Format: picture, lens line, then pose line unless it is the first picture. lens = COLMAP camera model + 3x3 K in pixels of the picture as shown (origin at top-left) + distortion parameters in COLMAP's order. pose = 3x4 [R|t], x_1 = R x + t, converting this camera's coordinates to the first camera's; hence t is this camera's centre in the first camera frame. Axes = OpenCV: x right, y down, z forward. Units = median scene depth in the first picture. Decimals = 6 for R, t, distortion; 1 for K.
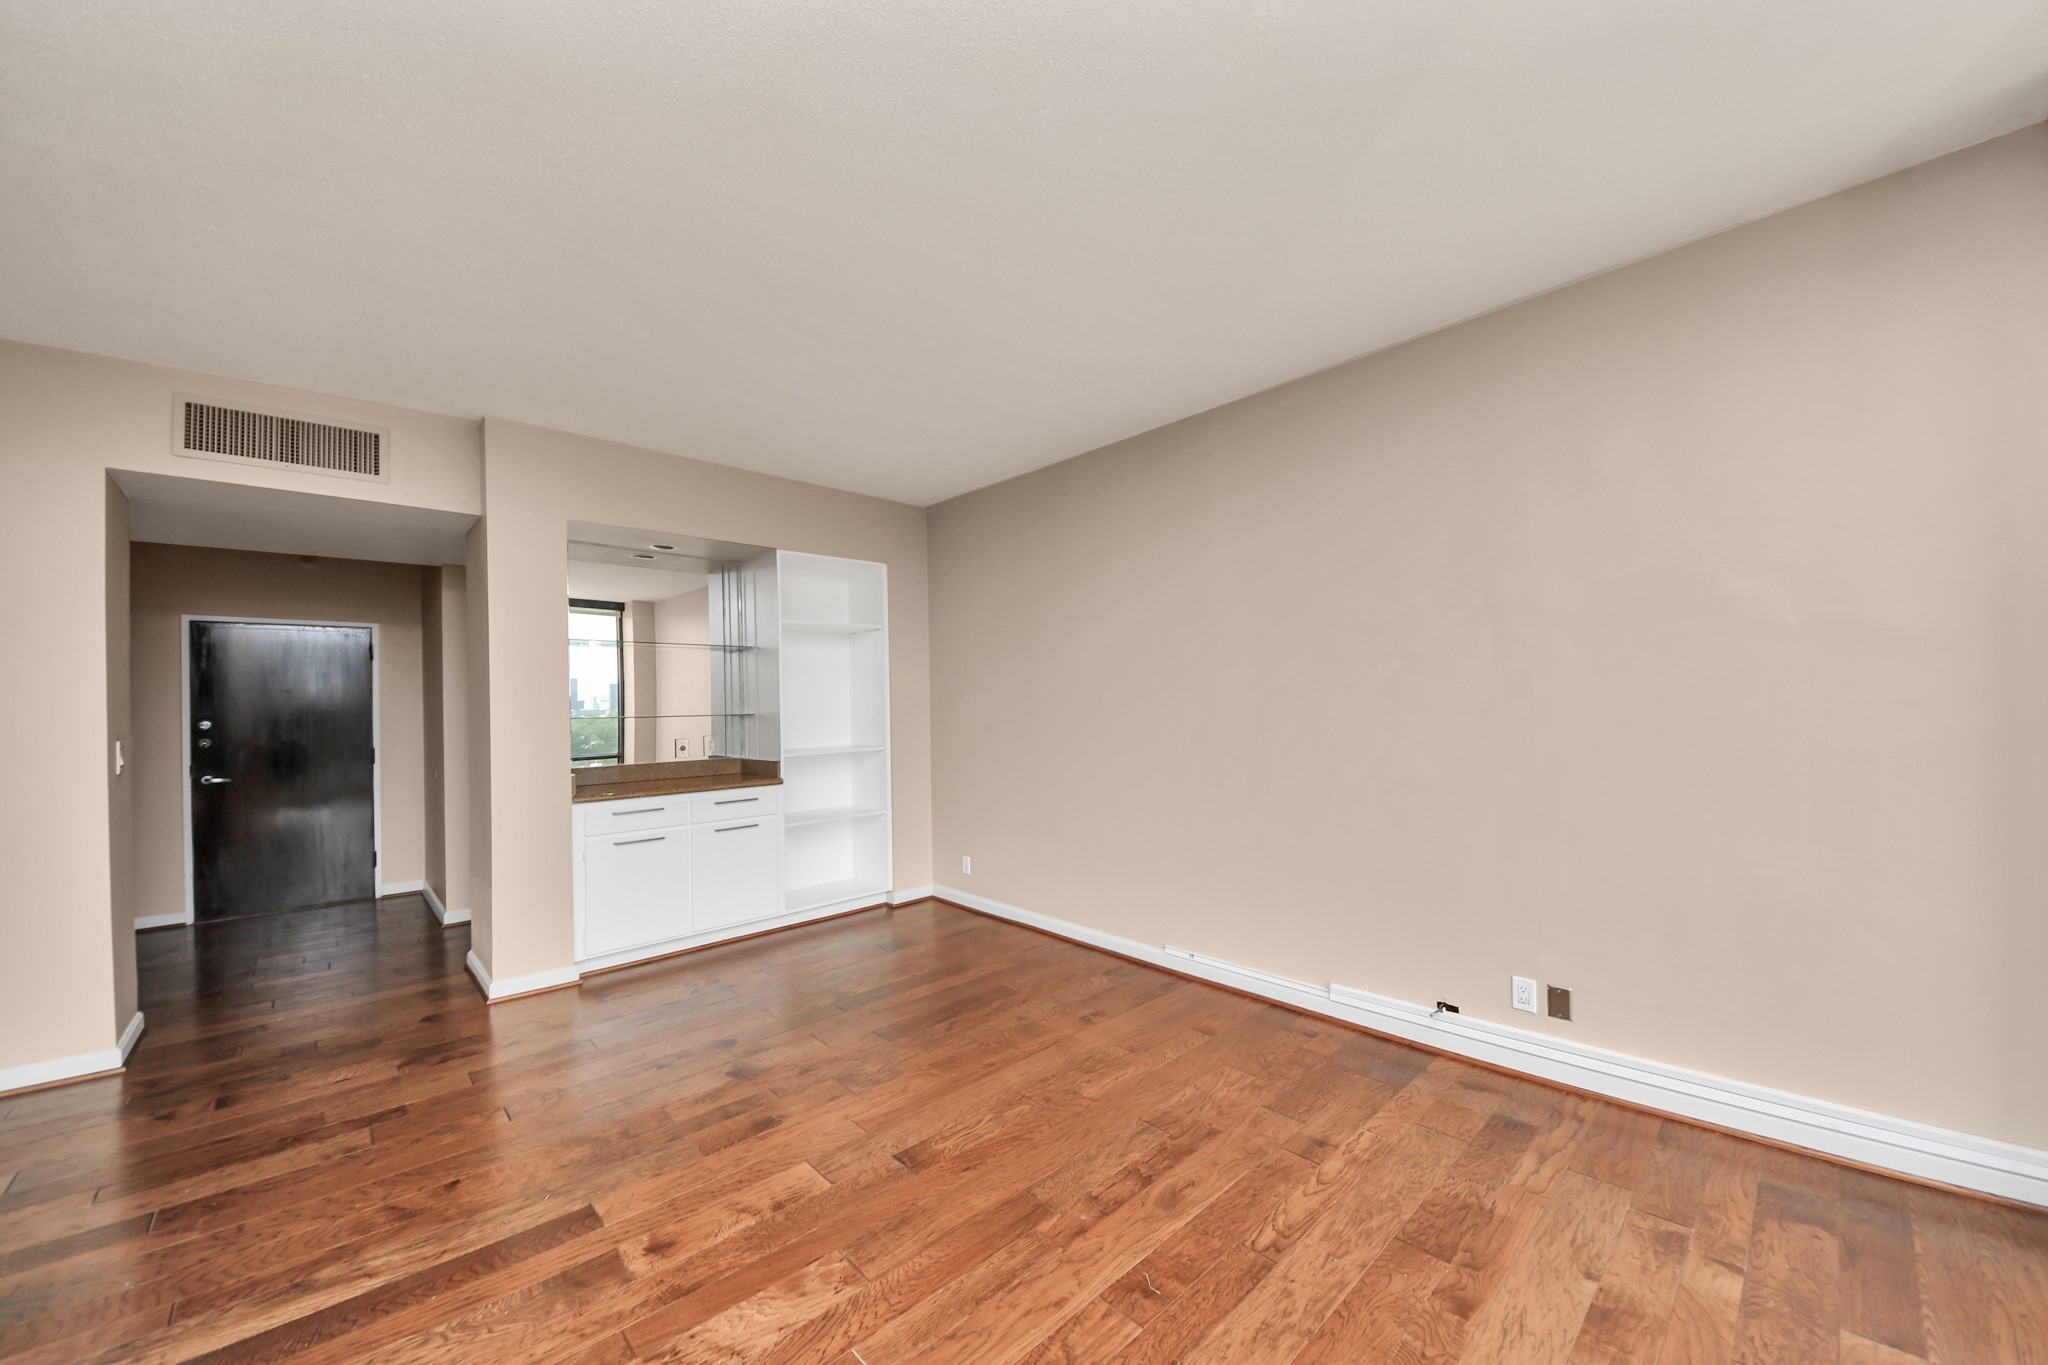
lens RADIAL K [[721.3, 0, 988.5], [0, 721.3, 707.4], [0, 0, 1]] dist [0.008540, -0.008727]
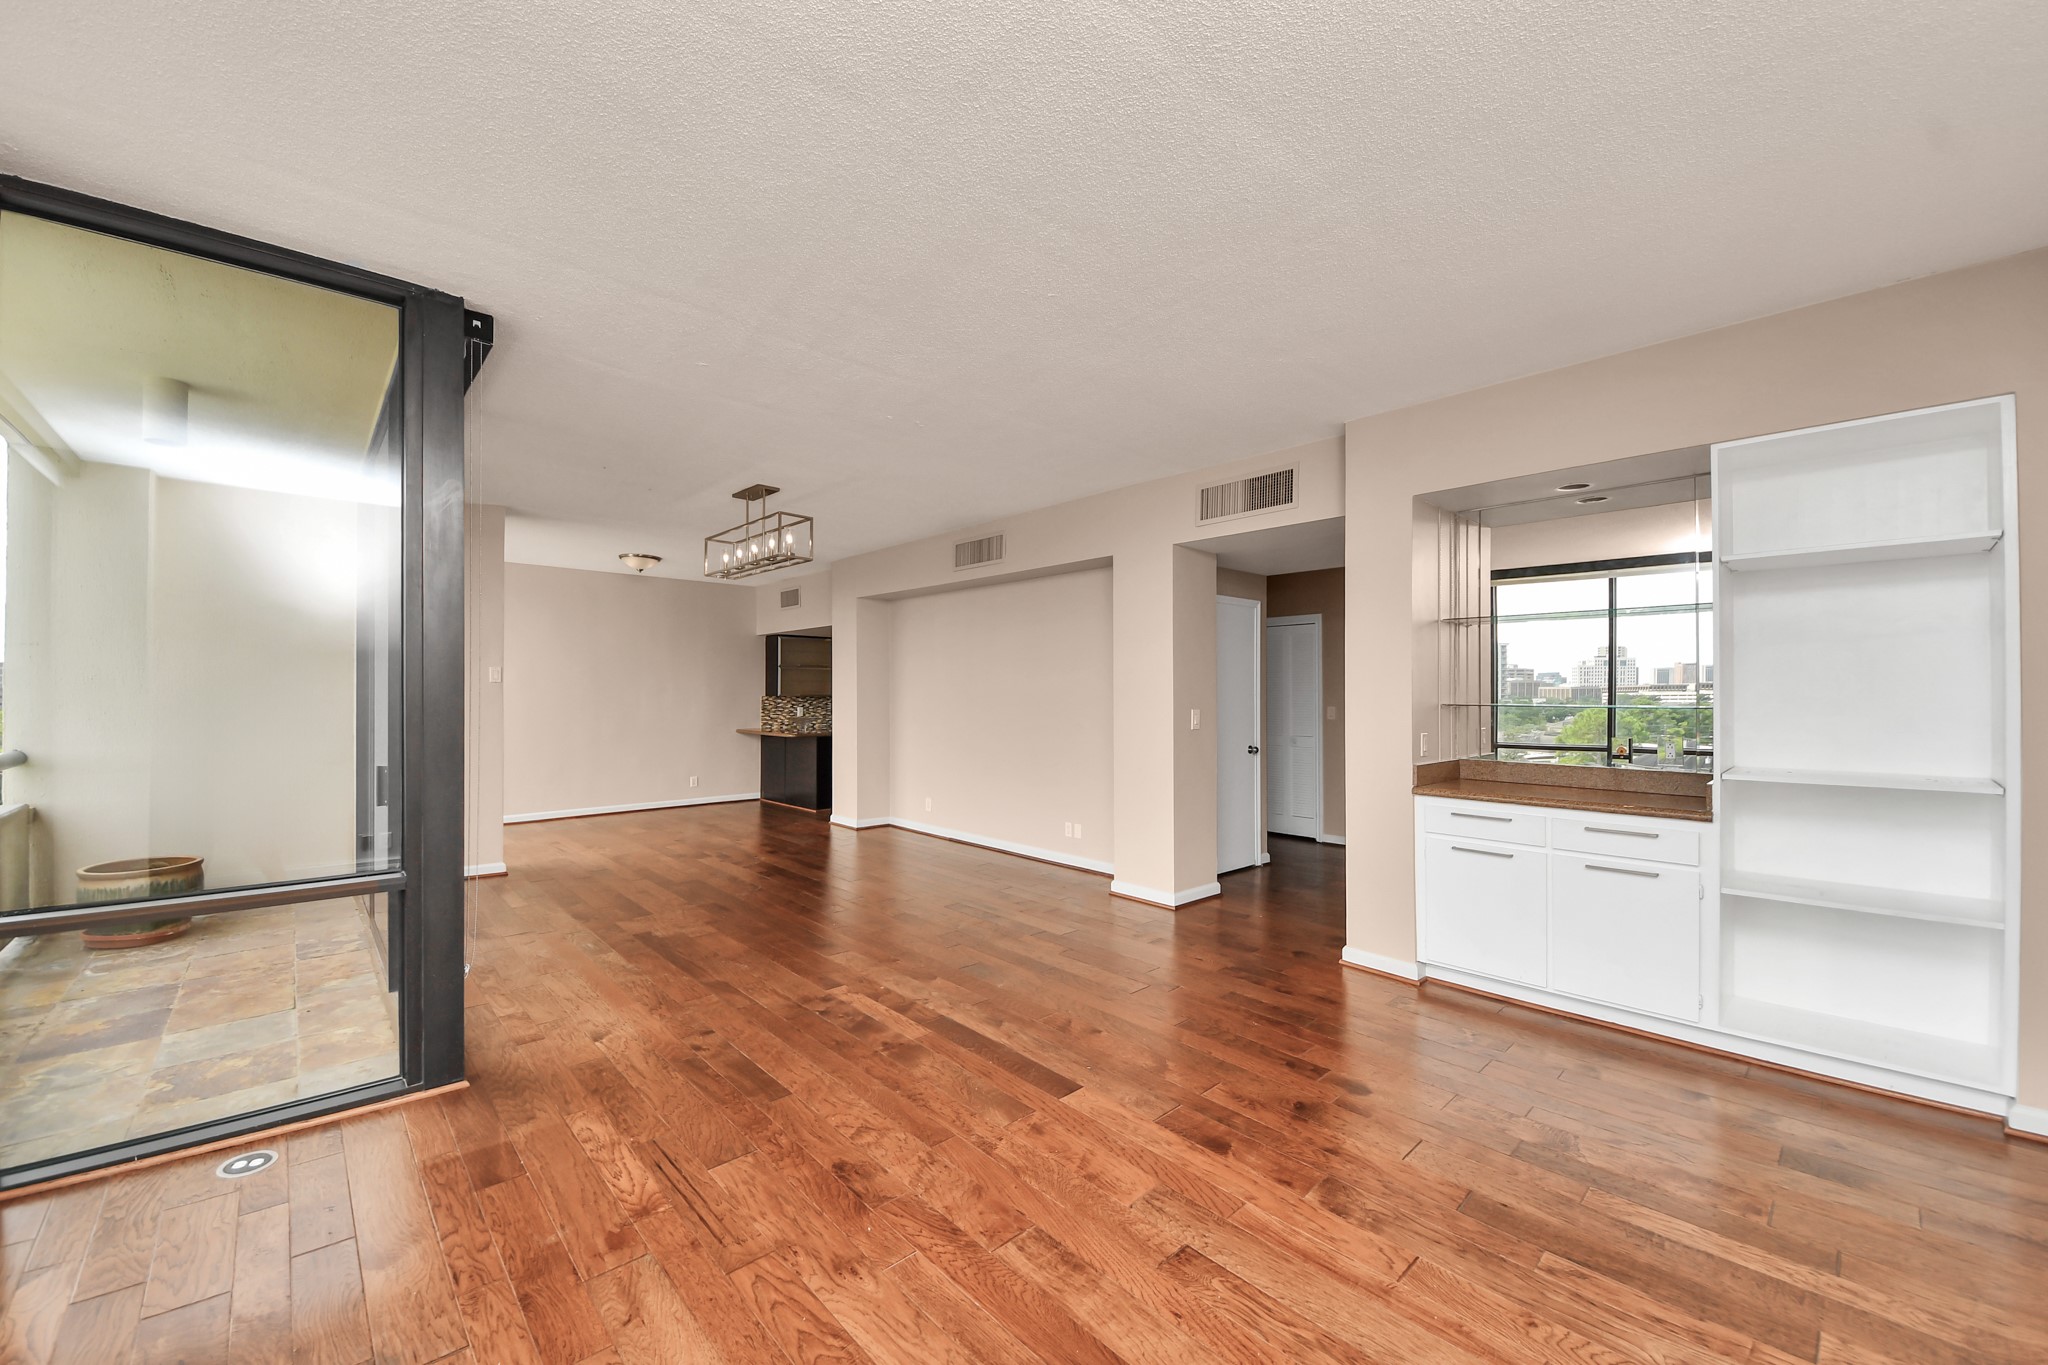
lens RADIAL K [[798.9, 0, 1053.8], [0, 798.9, 694.5], [0, 0, 1]] dist [-0.000802, -0.000440]
pose [[0.047626, 0.022202, -0.998618, 0.483680], [-0.006359, 0.999739, 0.021924, -0.019504], [0.998845, 0.005306, 0.047755, 0.507822]]
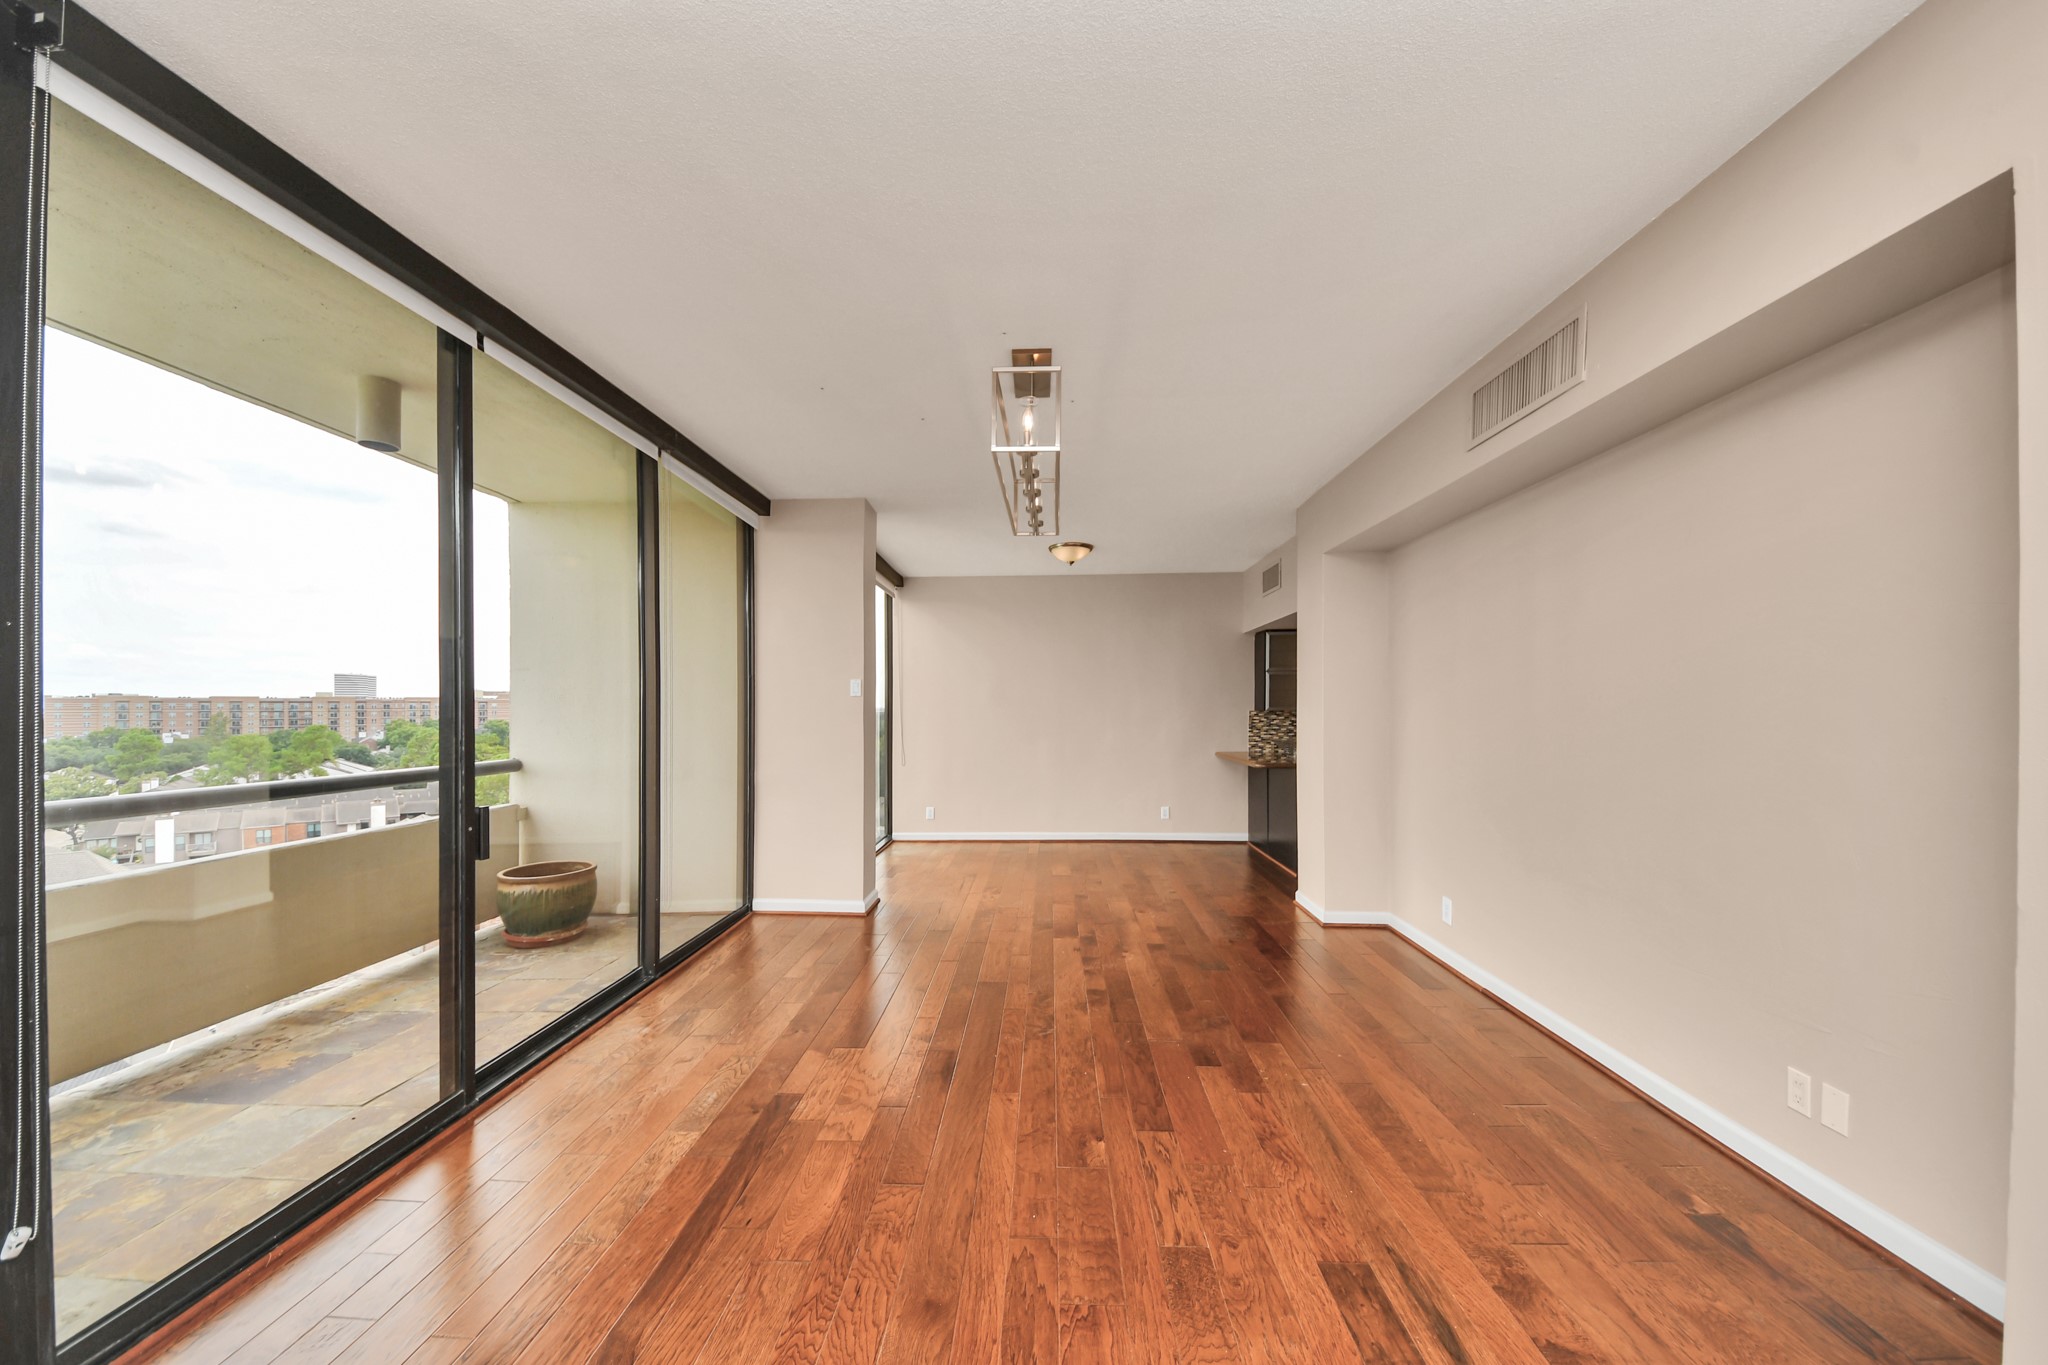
lens RADIAL K [[744.4, 0, 1012.2], [0, 744.4, 707.1], [0, 0, 1]] dist [-0.014088, -0.000283]
pose [[-0.707370, 0.026869, -0.706333, -0.471990], [0.021094, 0.999635, 0.016902, -0.001899], [0.706529, -0.002943, -0.707678, 0.598340]]
